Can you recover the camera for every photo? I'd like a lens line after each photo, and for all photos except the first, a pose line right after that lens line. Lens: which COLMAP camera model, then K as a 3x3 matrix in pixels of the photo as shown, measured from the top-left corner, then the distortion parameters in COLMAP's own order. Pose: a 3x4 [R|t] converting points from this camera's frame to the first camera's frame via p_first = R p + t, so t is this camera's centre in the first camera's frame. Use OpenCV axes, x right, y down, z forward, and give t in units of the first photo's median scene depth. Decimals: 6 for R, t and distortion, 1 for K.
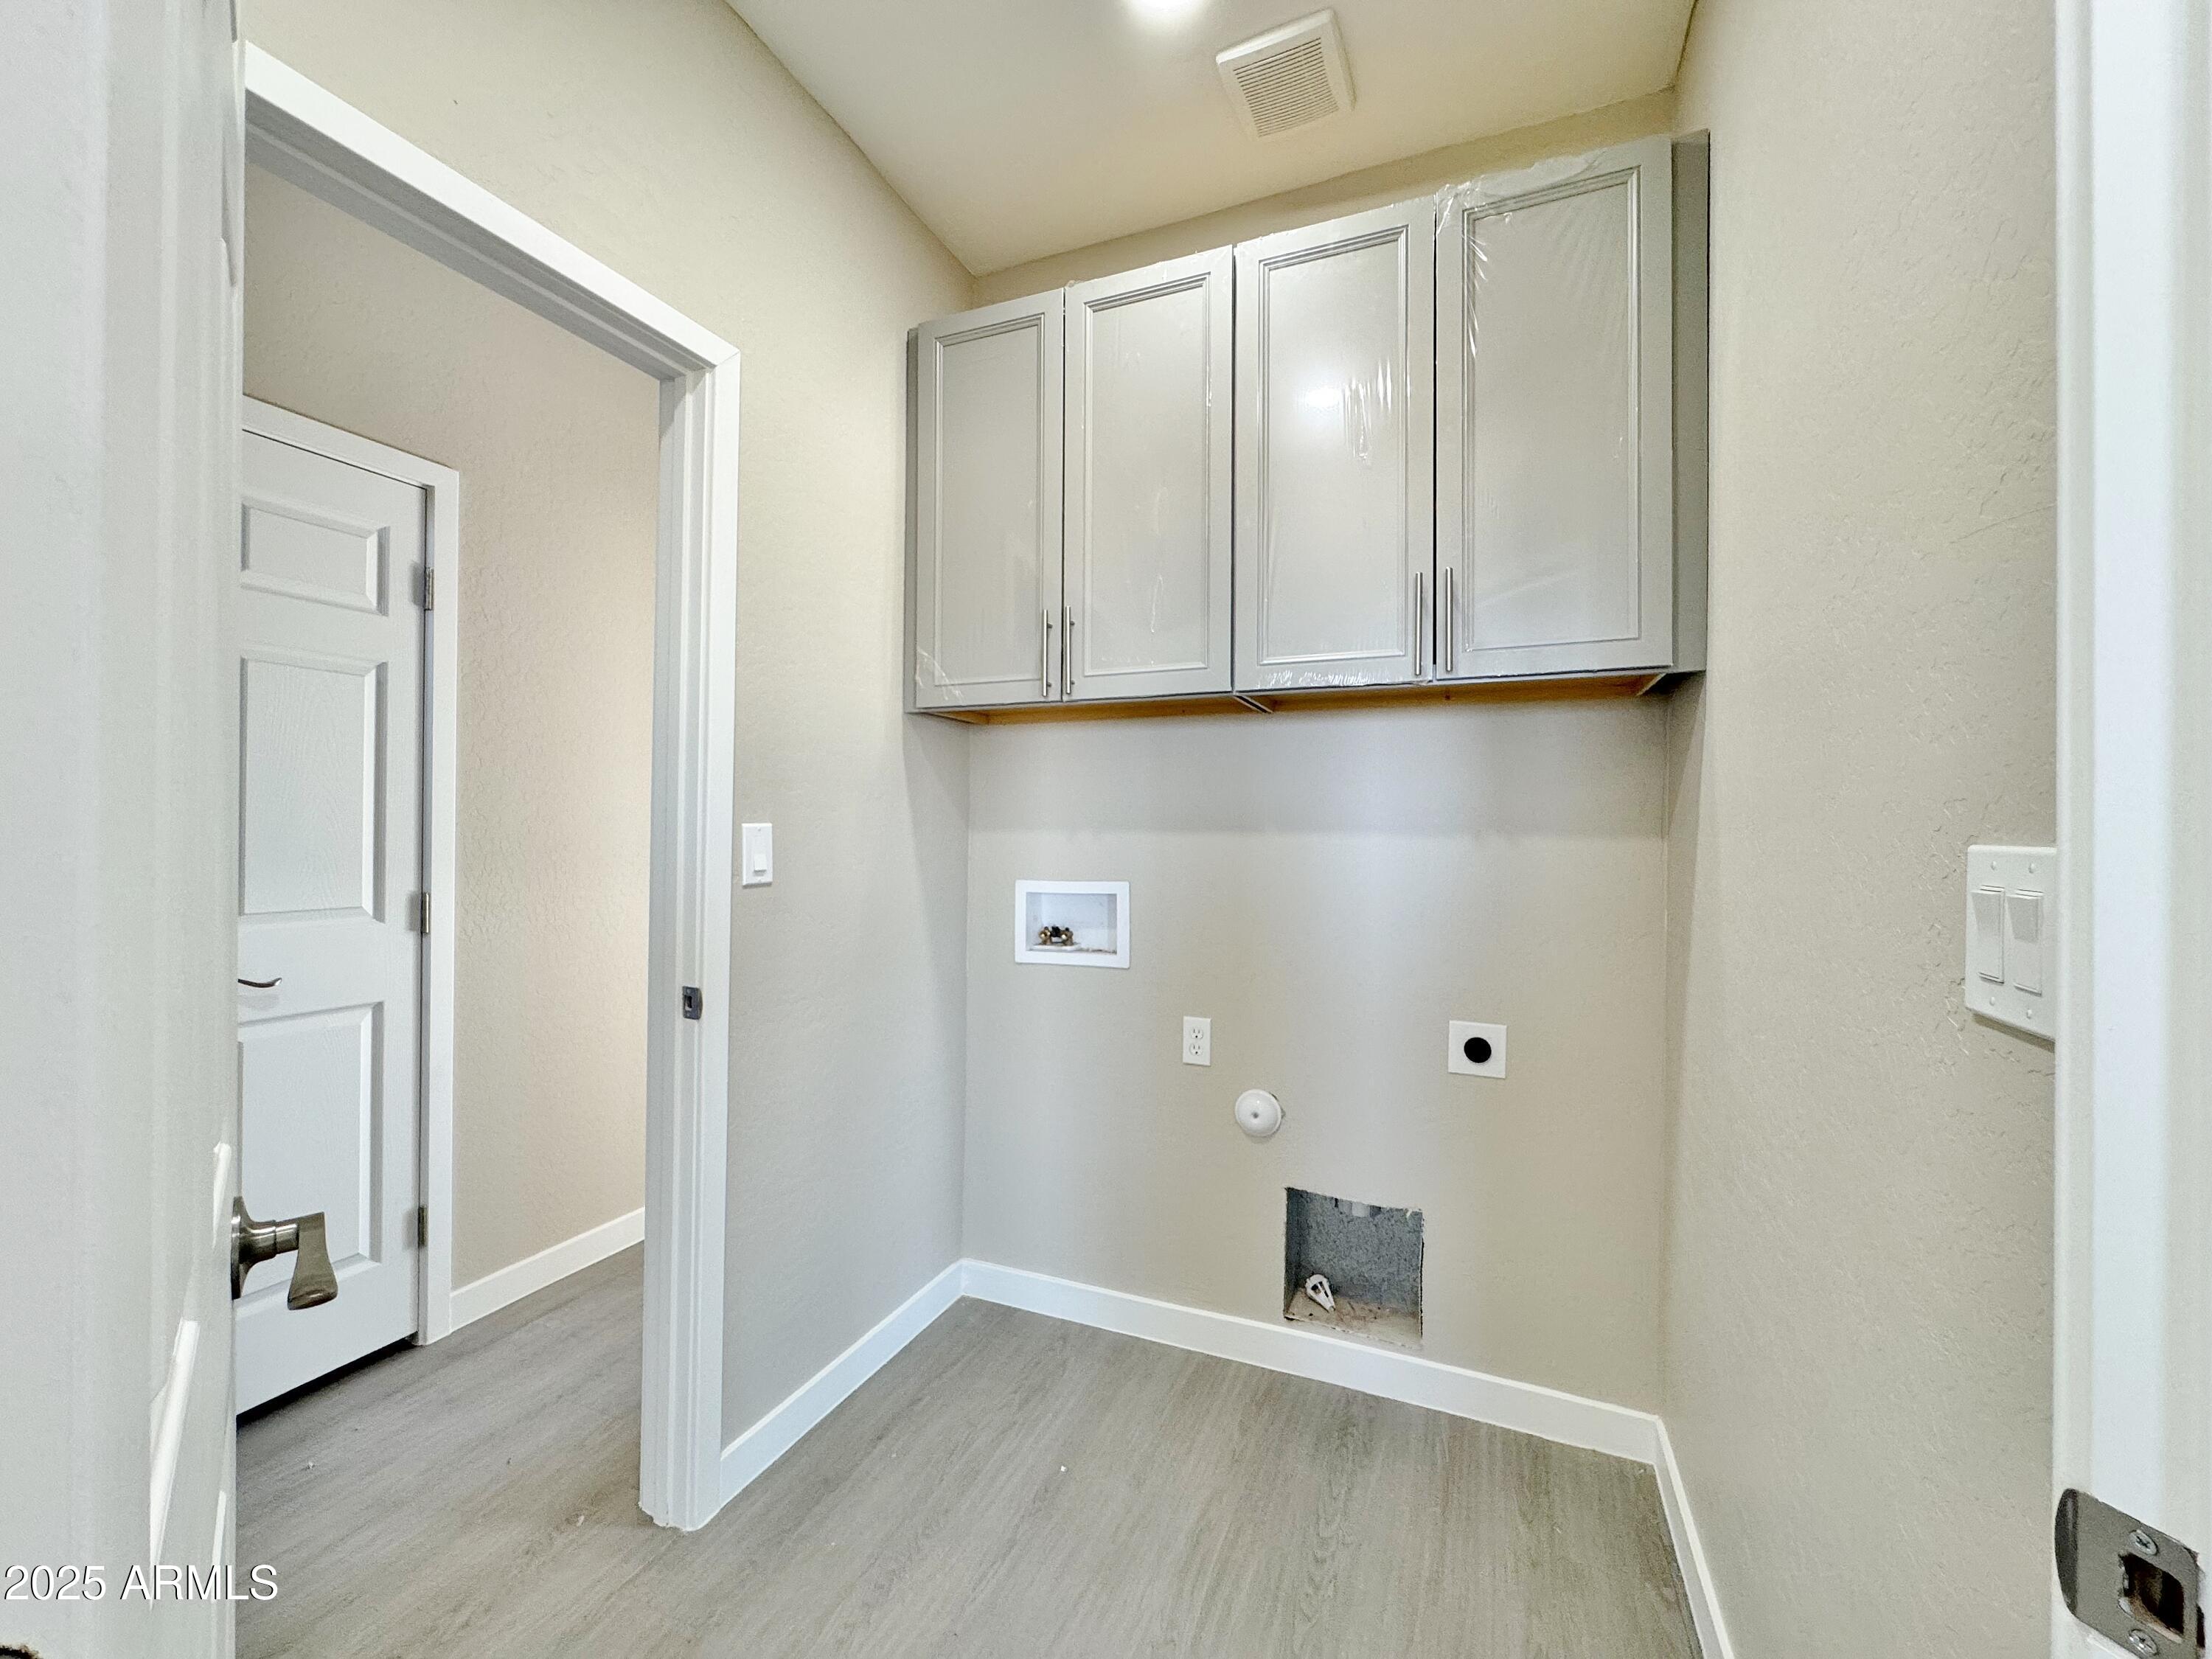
lens RADIAL K [[893.5, 0, 1106.4], [0, 893.5, 831.7], [0, 0, 1]] dist [-0.007315, 0.000317]
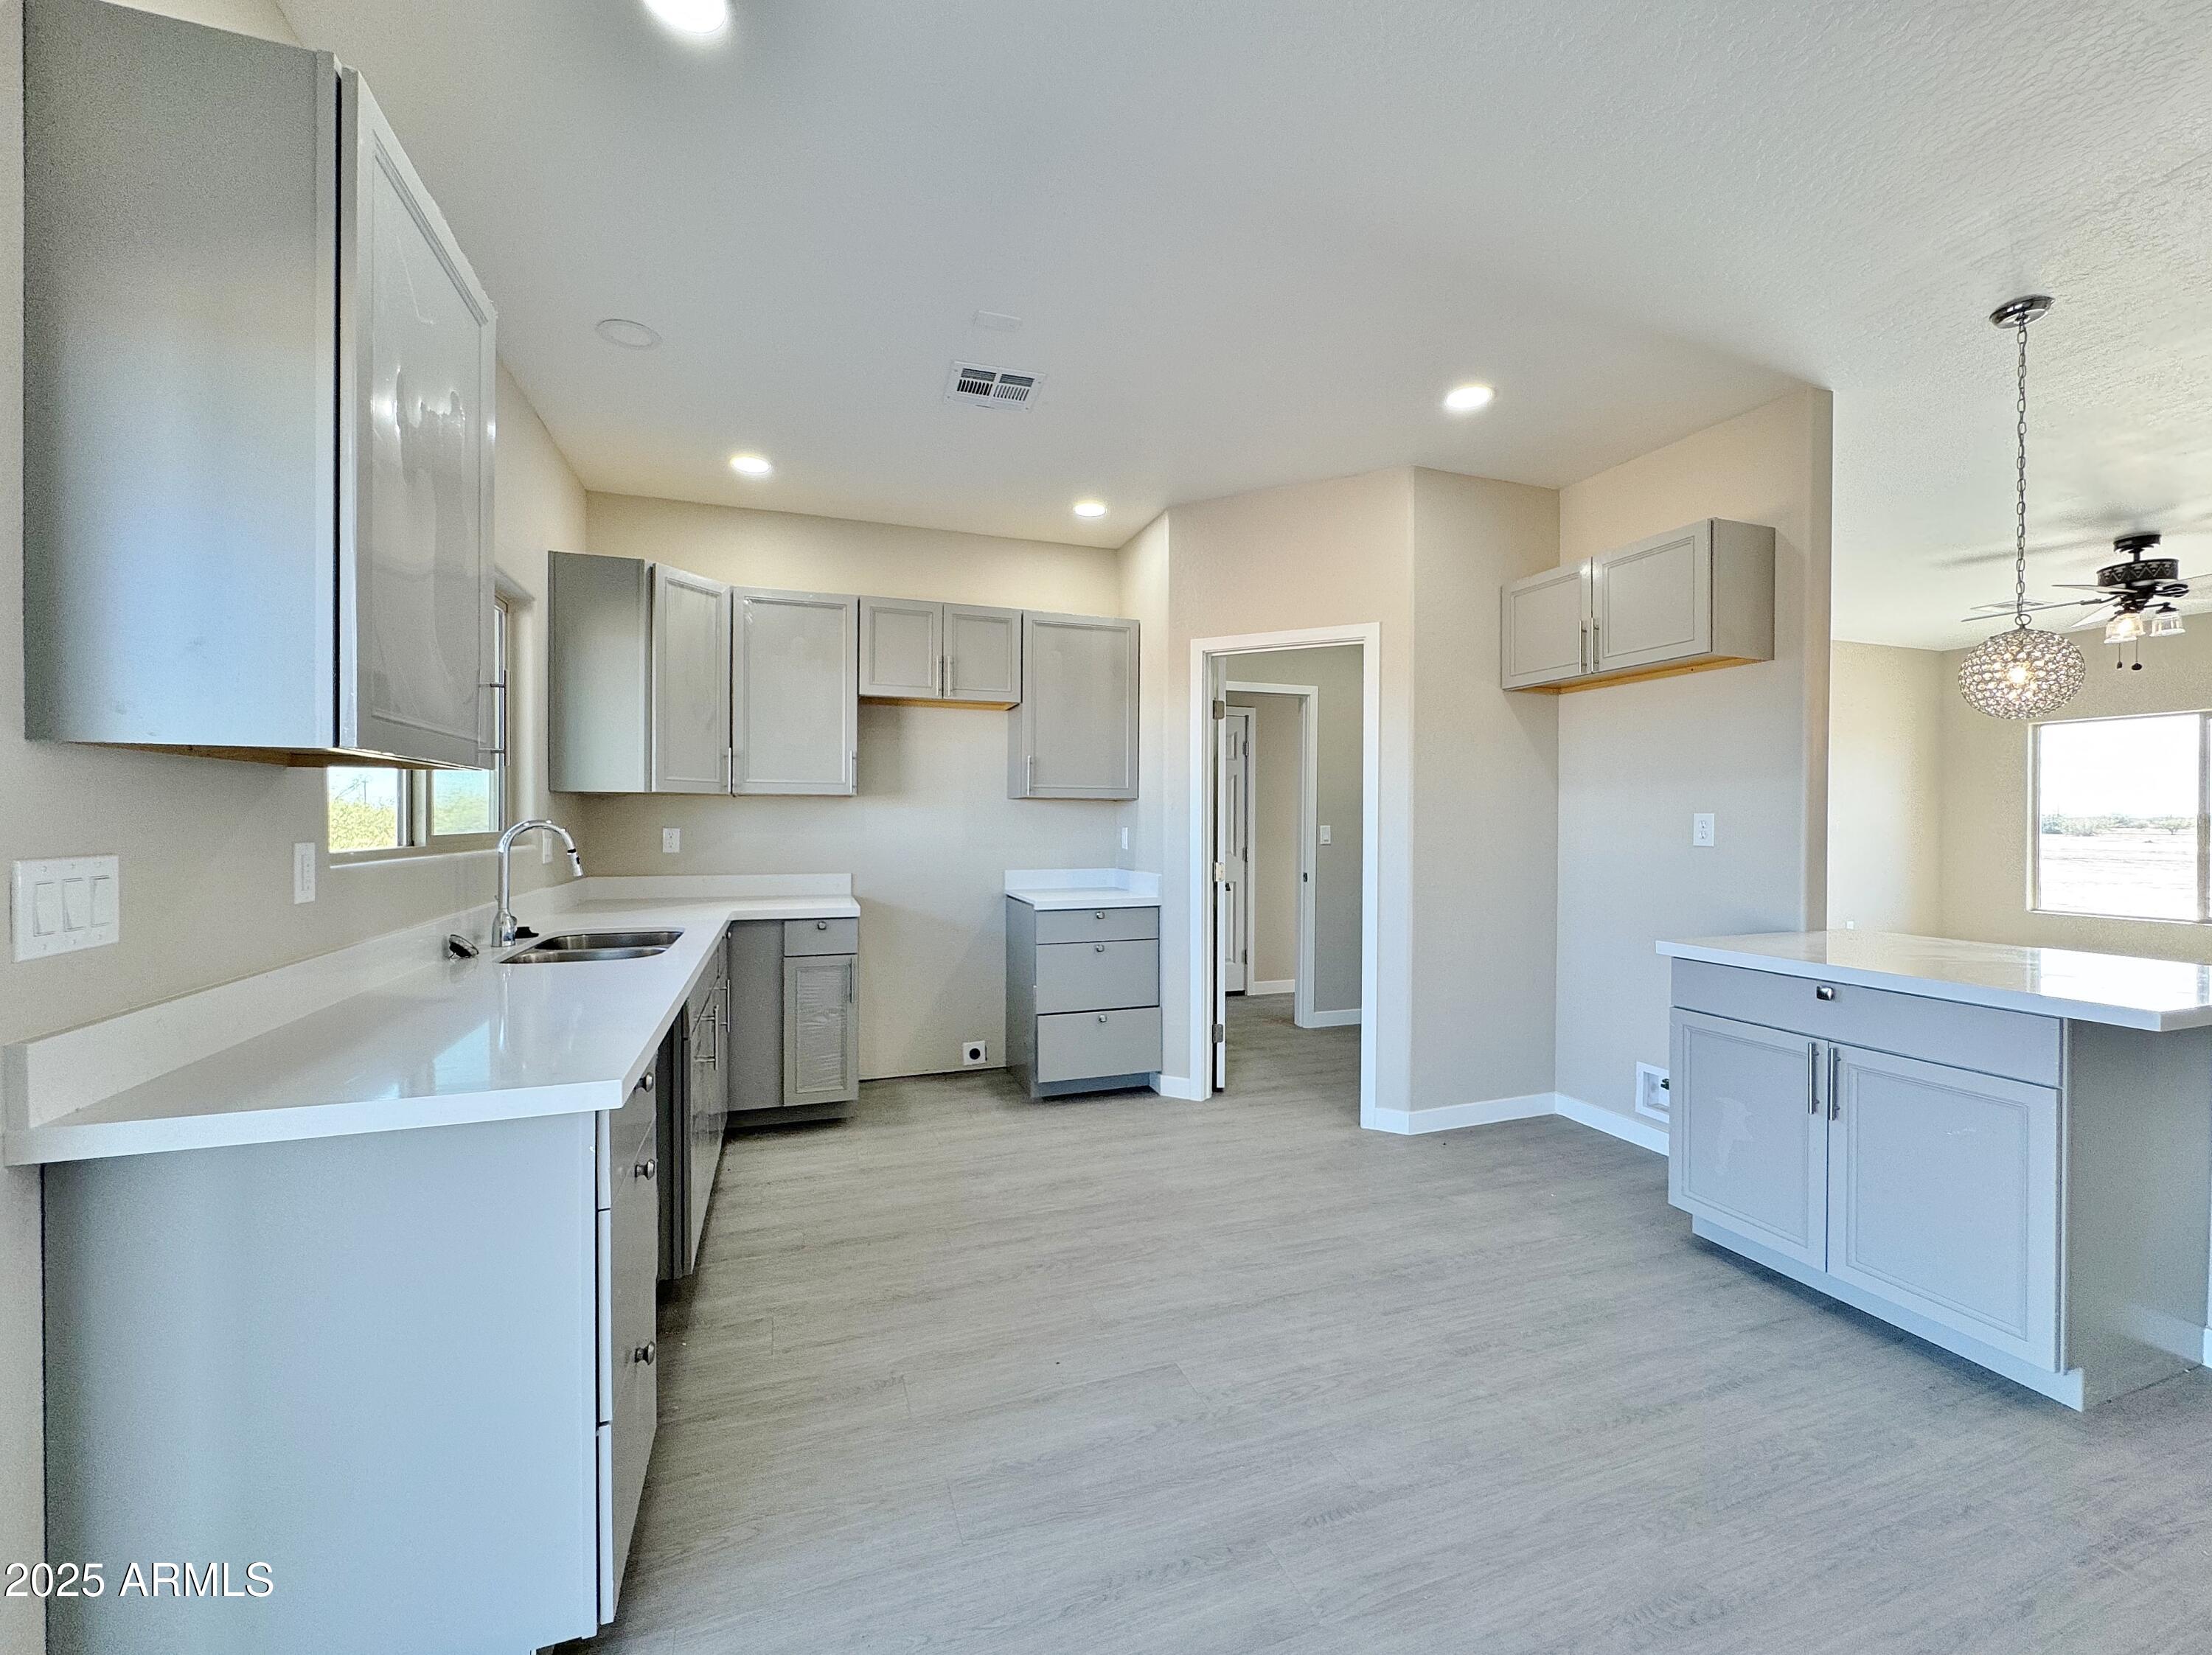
lens RADIAL K [[893.4, 0, 1102.3], [0, 893.4, 823.4], [0, 0, 1]] dist [-0.007315, 0.000317]
pose [[0.672831, 0.000085, -0.739796, 1.192145], [0.003496, 0.999988, 0.003294, -0.025857], [0.739788, -0.004802, 0.672823, -1.458254]]
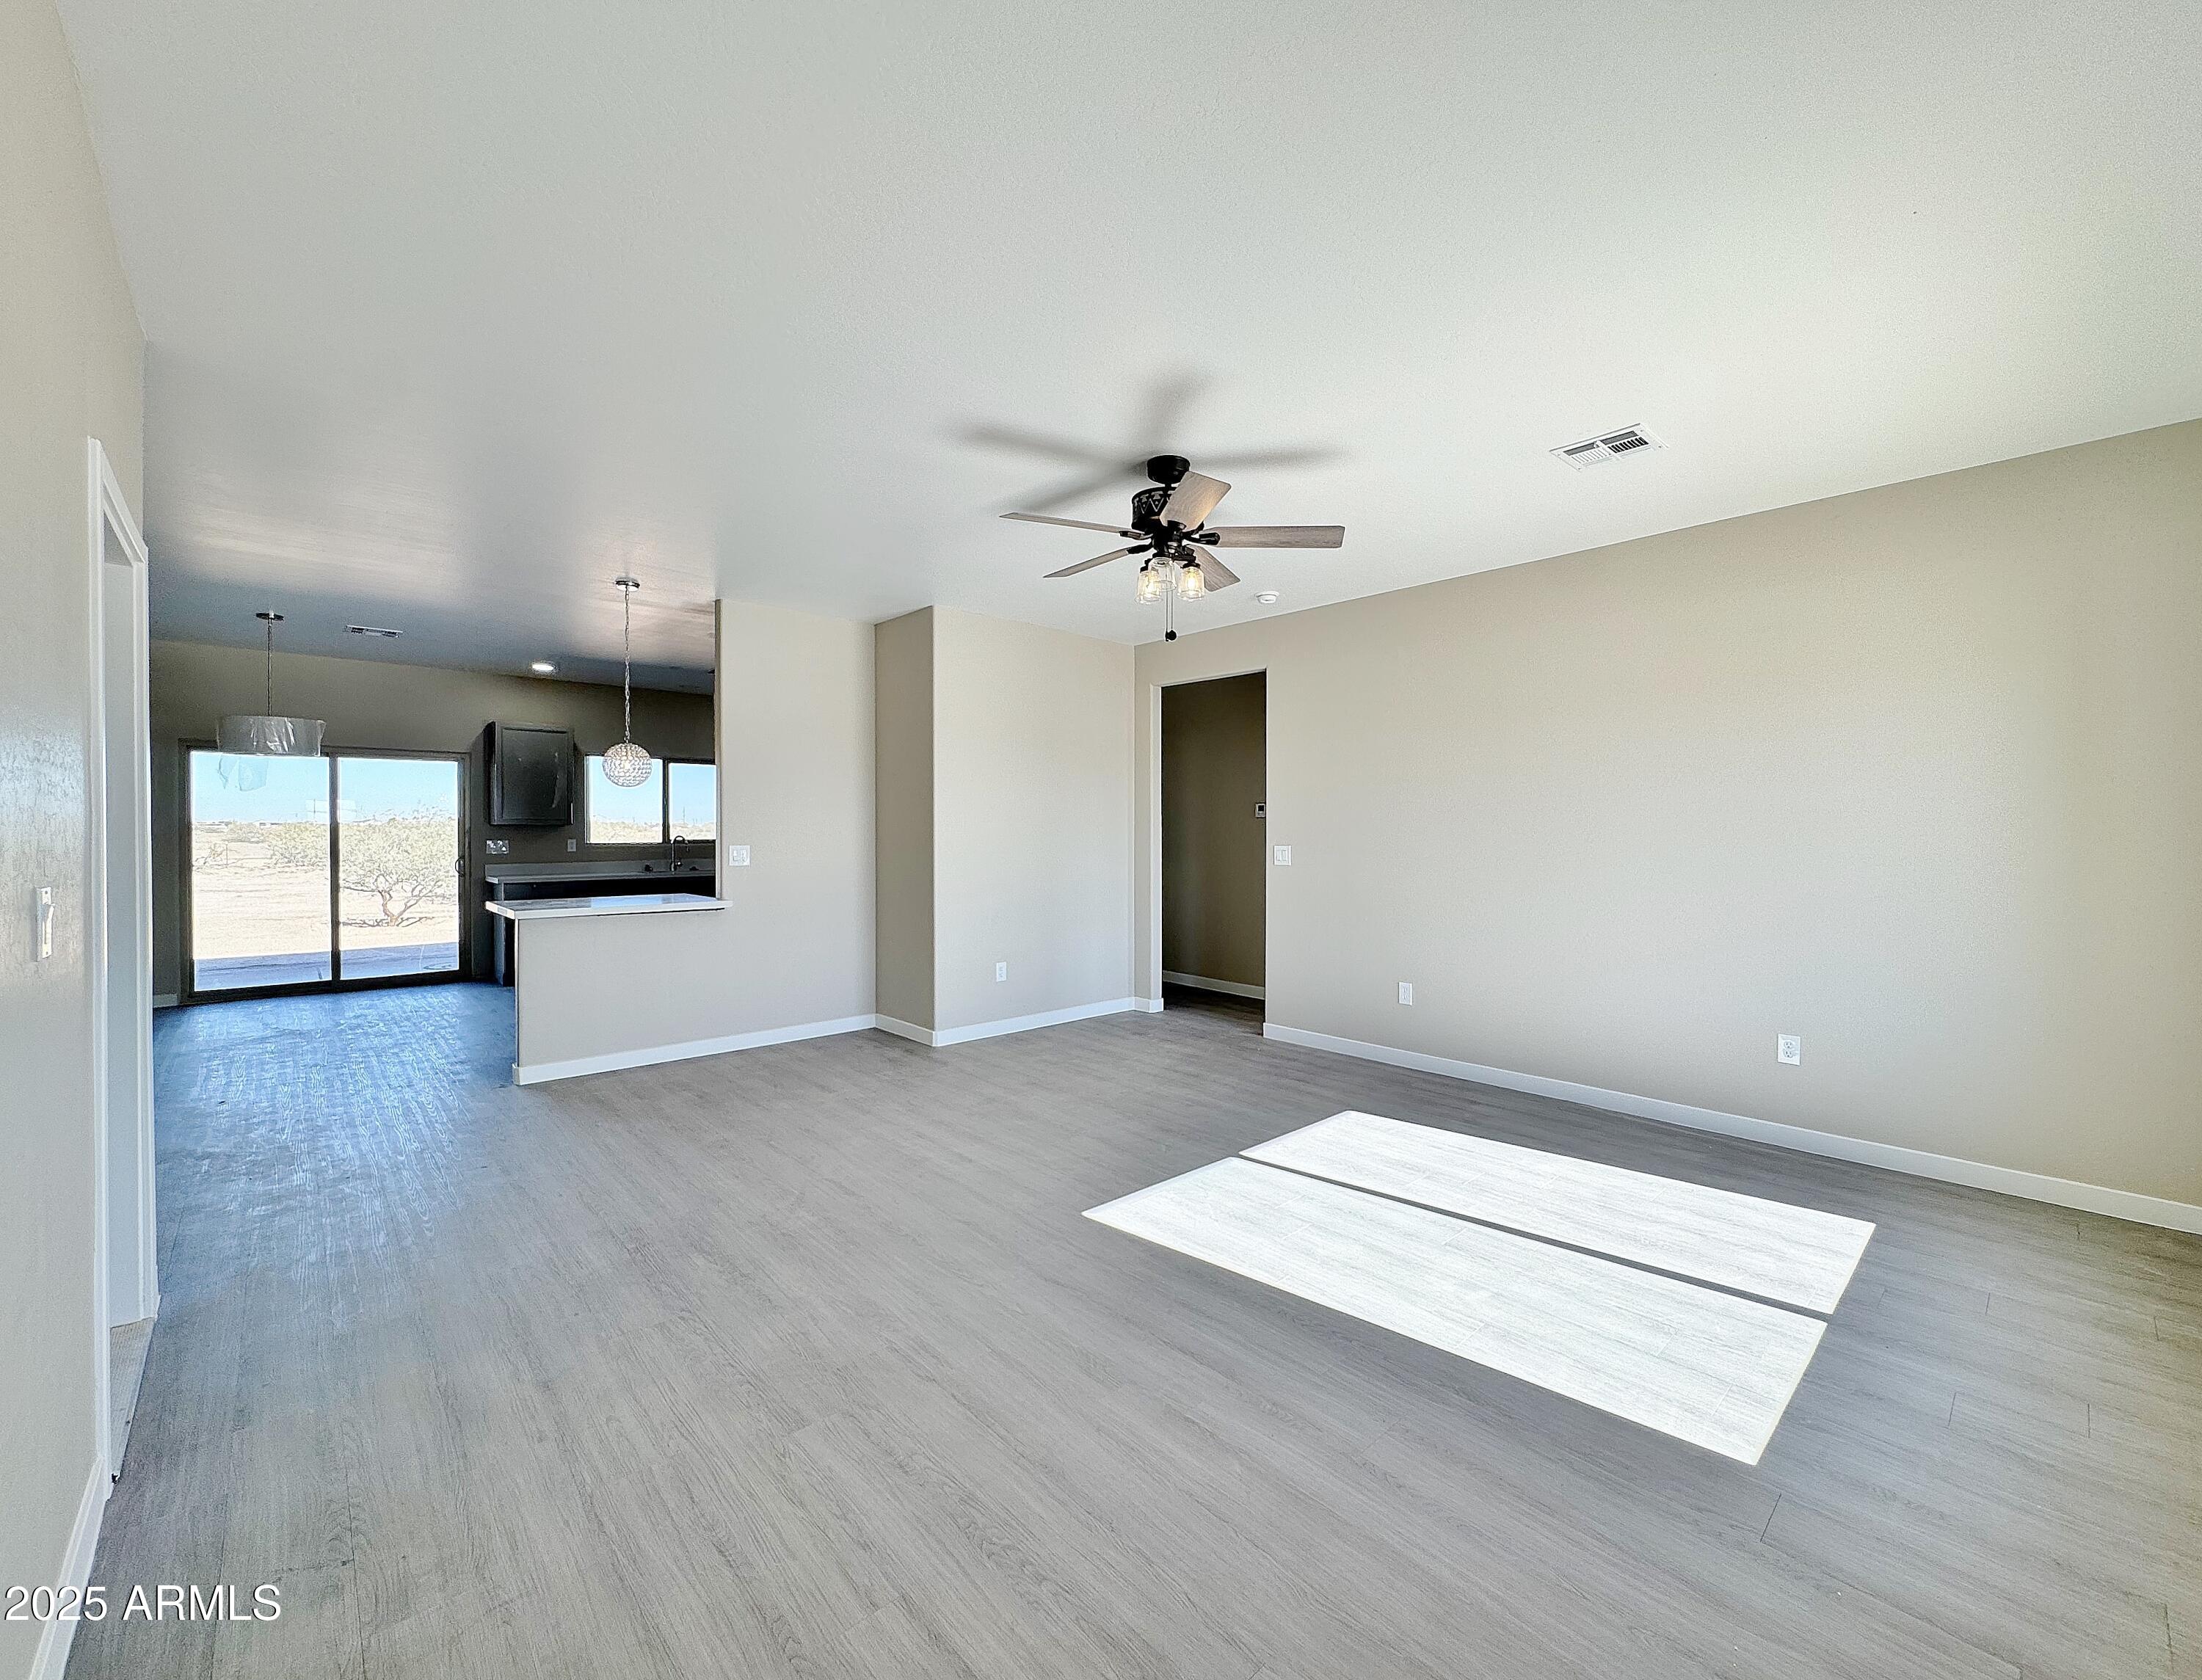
lens RADIAL K [[890.5, 0, 1094.8], [0, 890.5, 844.5], [0, 0, 1]] dist [-0.008886, -0.000191]
pose [[-0.412704, 0.004851, -0.910852, 2.816356], [0.010280, 0.999947, 0.000668, 0.035125], [0.910807, -0.009088, -0.412732, 2.414545]]
